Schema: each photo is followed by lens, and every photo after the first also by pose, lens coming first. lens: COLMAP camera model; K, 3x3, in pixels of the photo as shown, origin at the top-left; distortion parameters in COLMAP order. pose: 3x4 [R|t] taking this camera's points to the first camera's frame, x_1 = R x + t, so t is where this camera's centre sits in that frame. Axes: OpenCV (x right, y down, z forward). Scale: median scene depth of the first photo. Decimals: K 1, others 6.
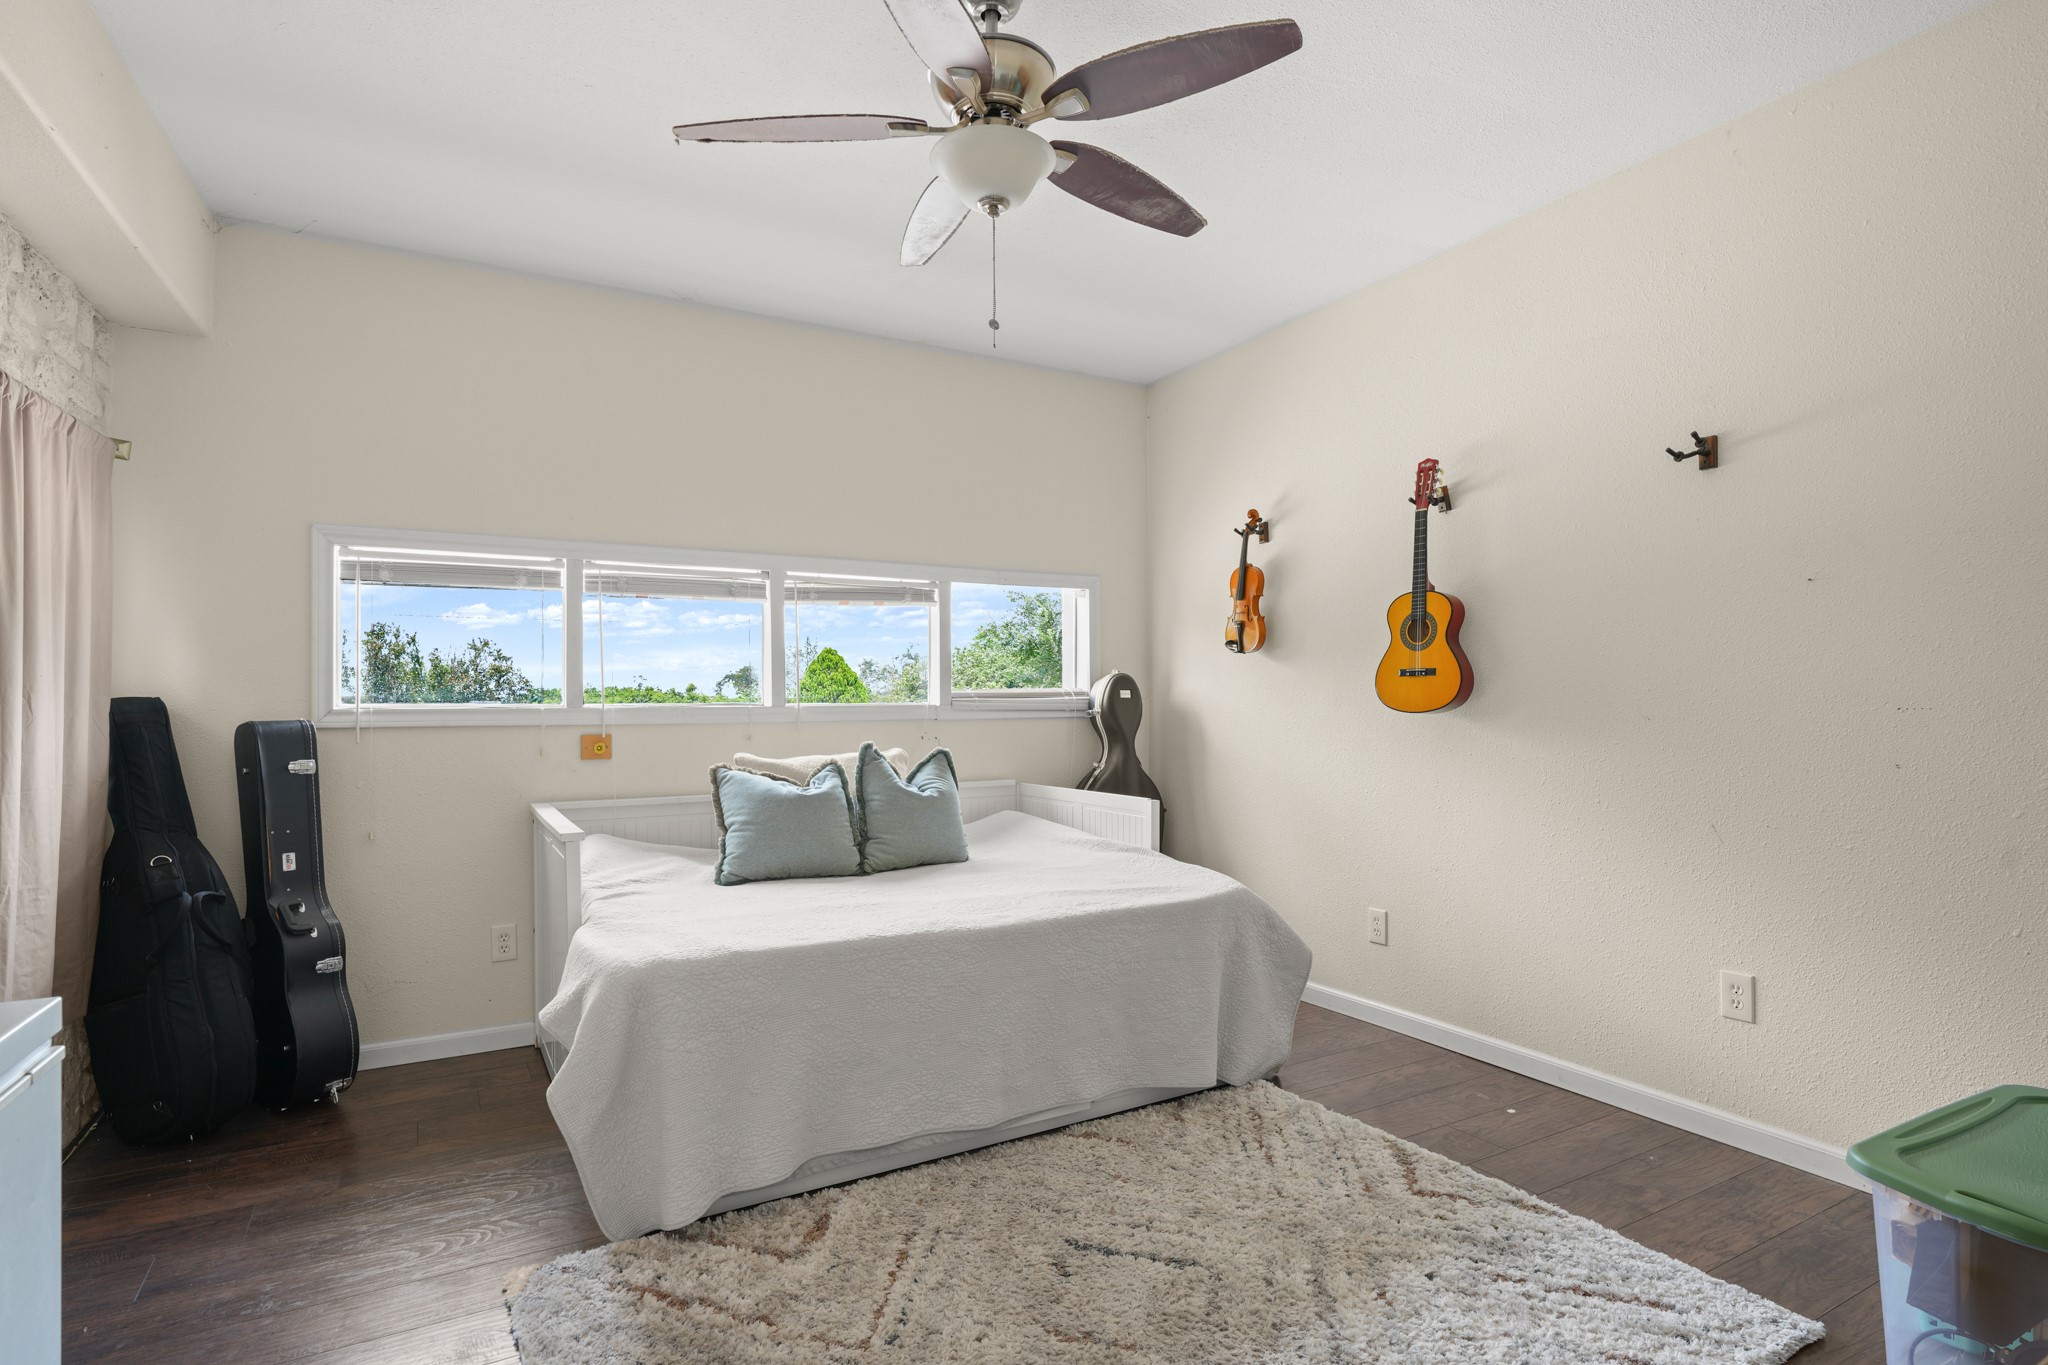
lens RADIAL K [[1057.8, 0, 1022.7], [0, 1057.8, 716.2], [0, 0, 1]] dist [0.019953, 0.000360]
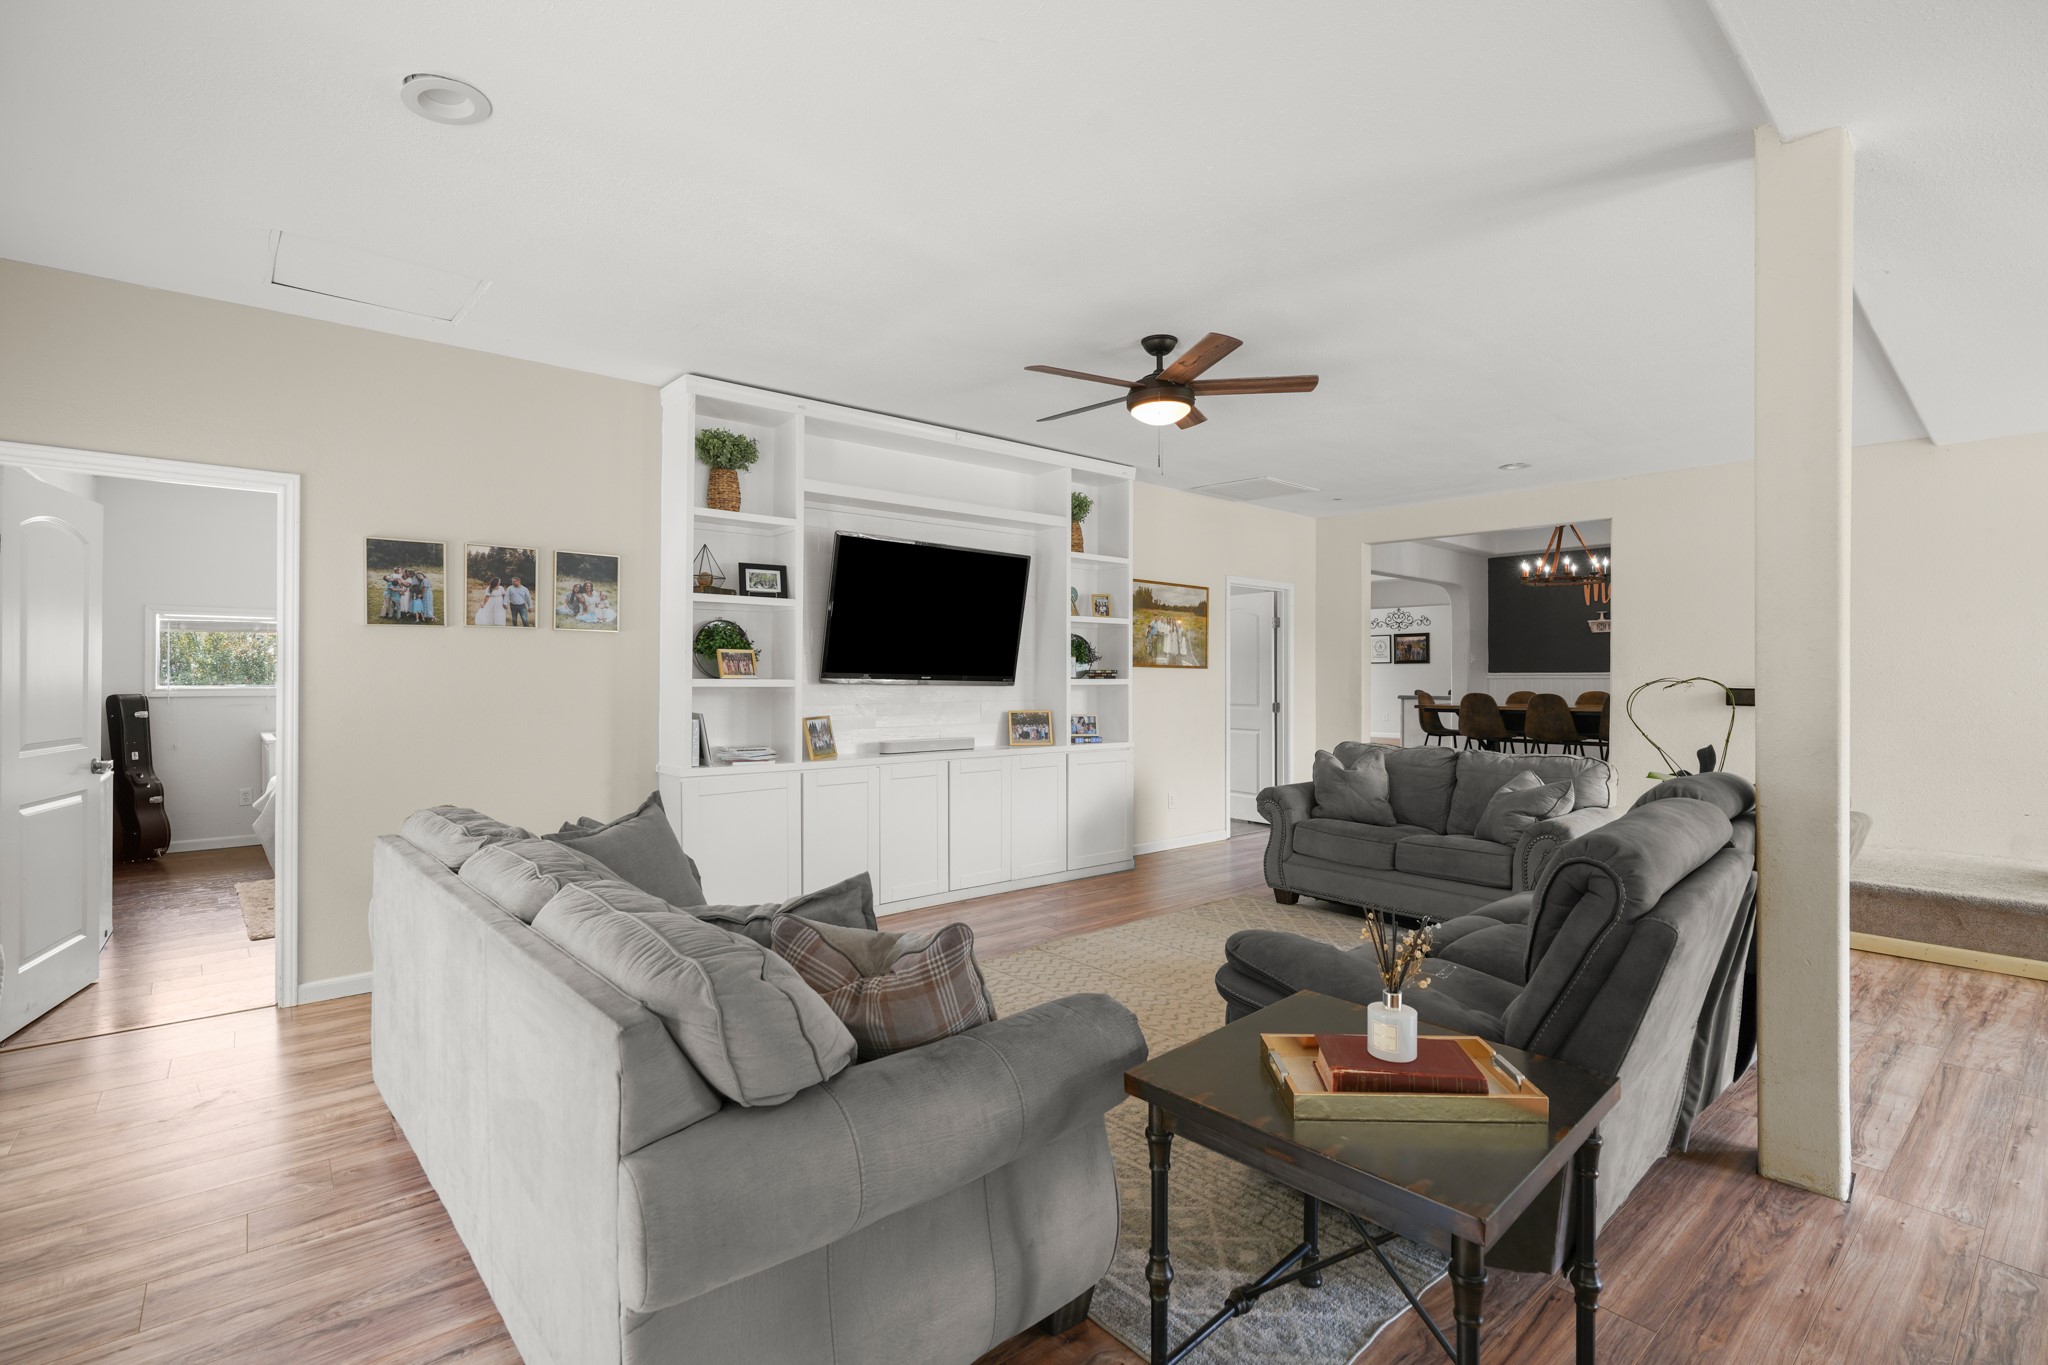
lens RADIAL K [[940.6, 0, 1024.0], [0, 940.6, 682.5], [0, 0, 1]] dist [0.001206, 0.000601]
pose [[0.978413, 0.006291, 0.206564, 0.675031], [-0.006464, 0.999979, 0.000165, -0.029895], [-0.206559, -0.001497, 0.978433, -1.217306]]
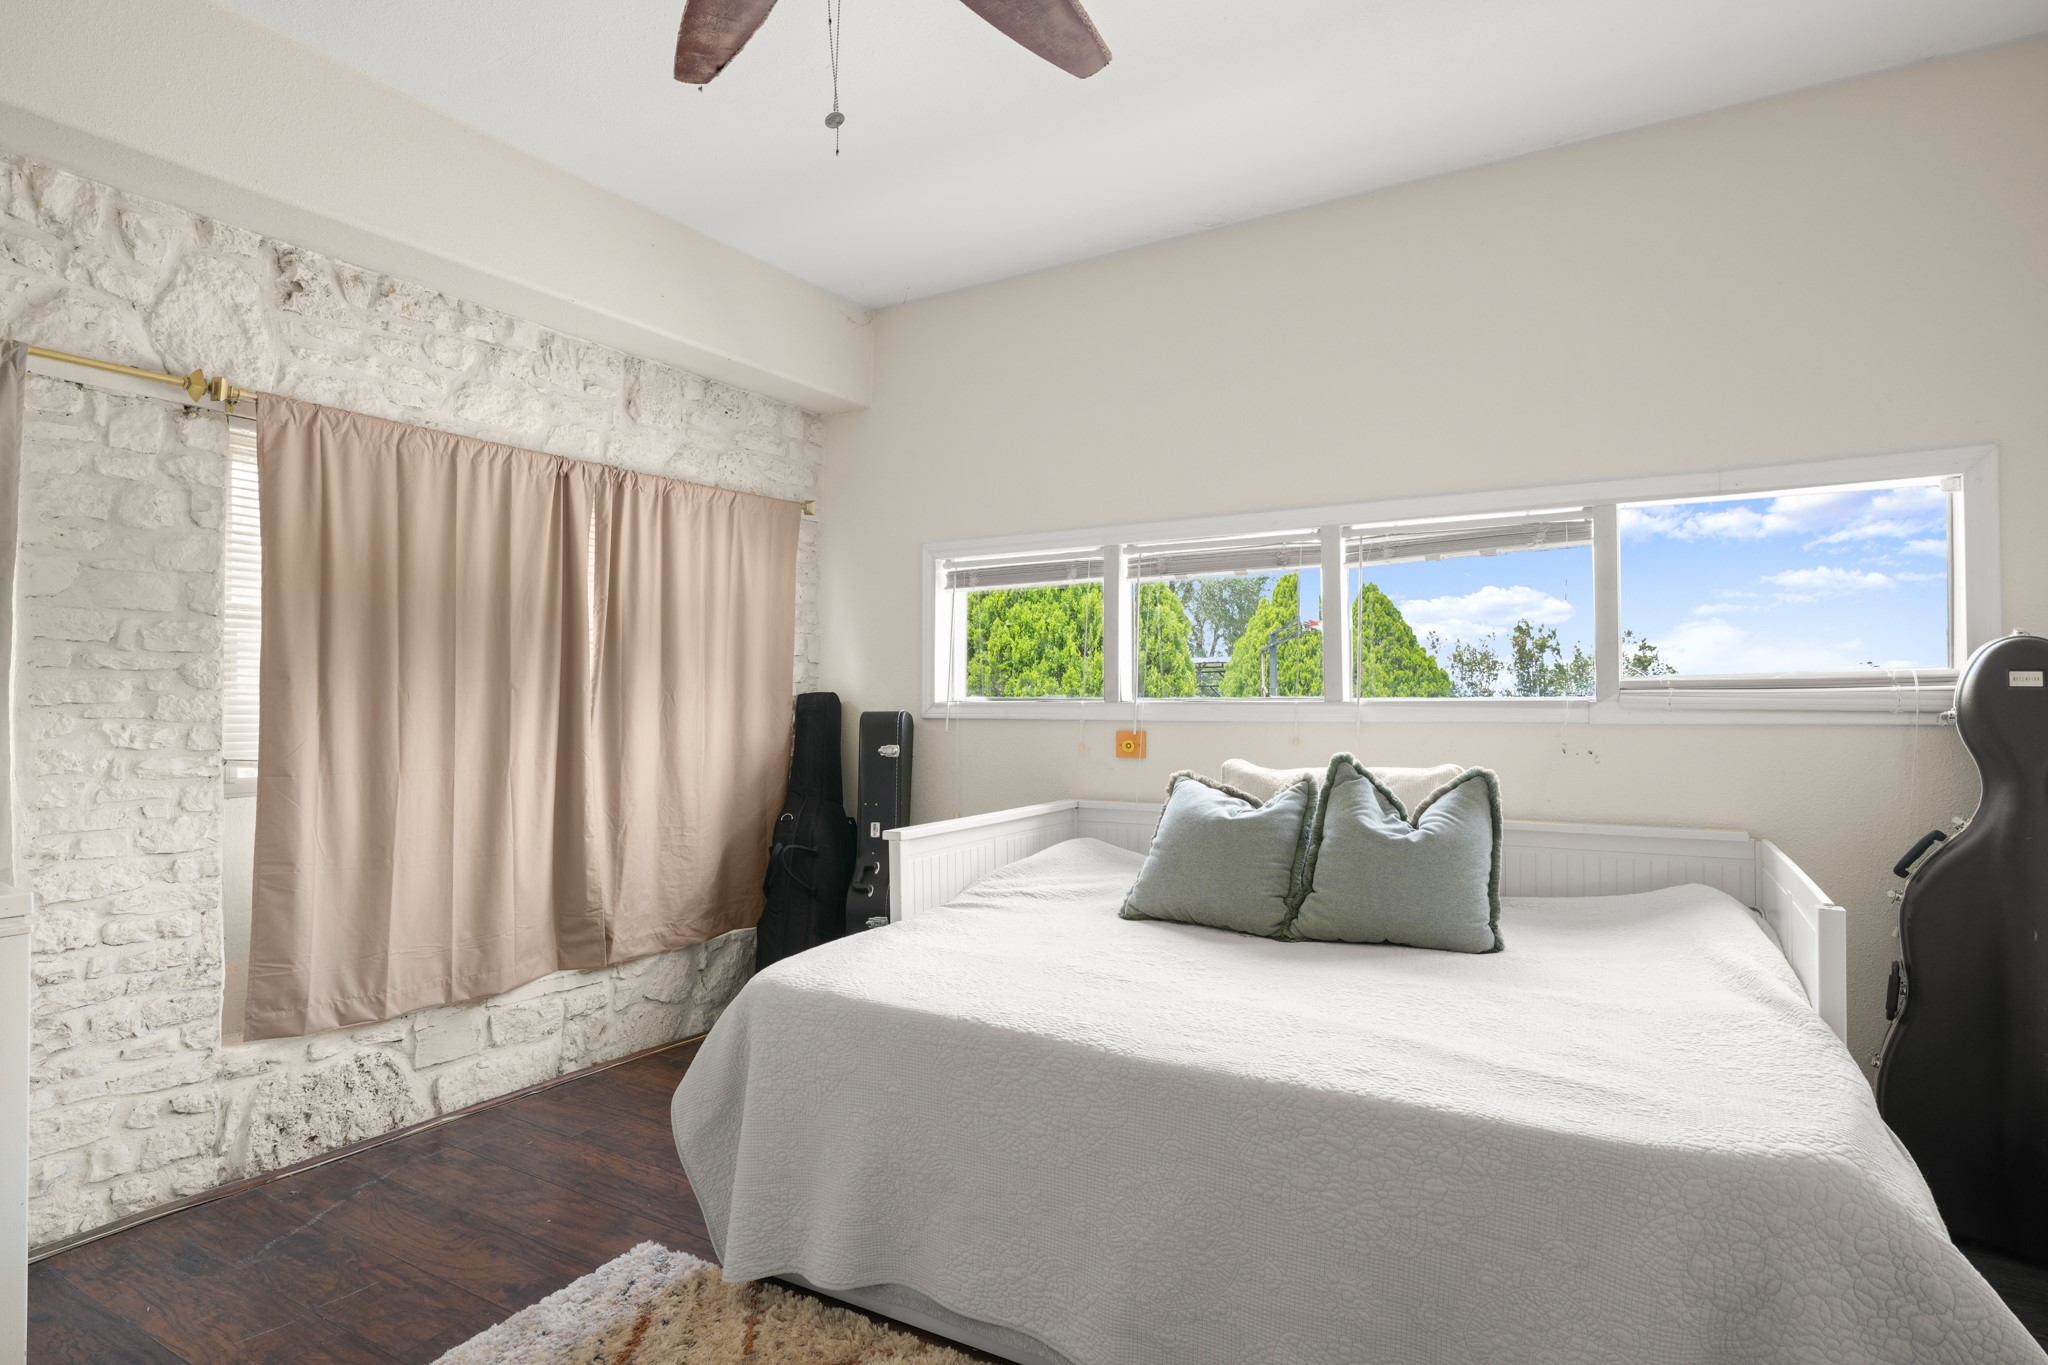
lens RADIAL K [[1051.6, 0, 1024.0], [0, 1051.6, 682.5], [0, 0, 1]] dist [-0.015028, 0.000261]
pose [[0.506372, -0.009759, -0.862260, 0.364419], [-0.011045, 0.999781, -0.017802, -0.008108], [0.862245, 0.018538, 0.506153, 0.486670]]
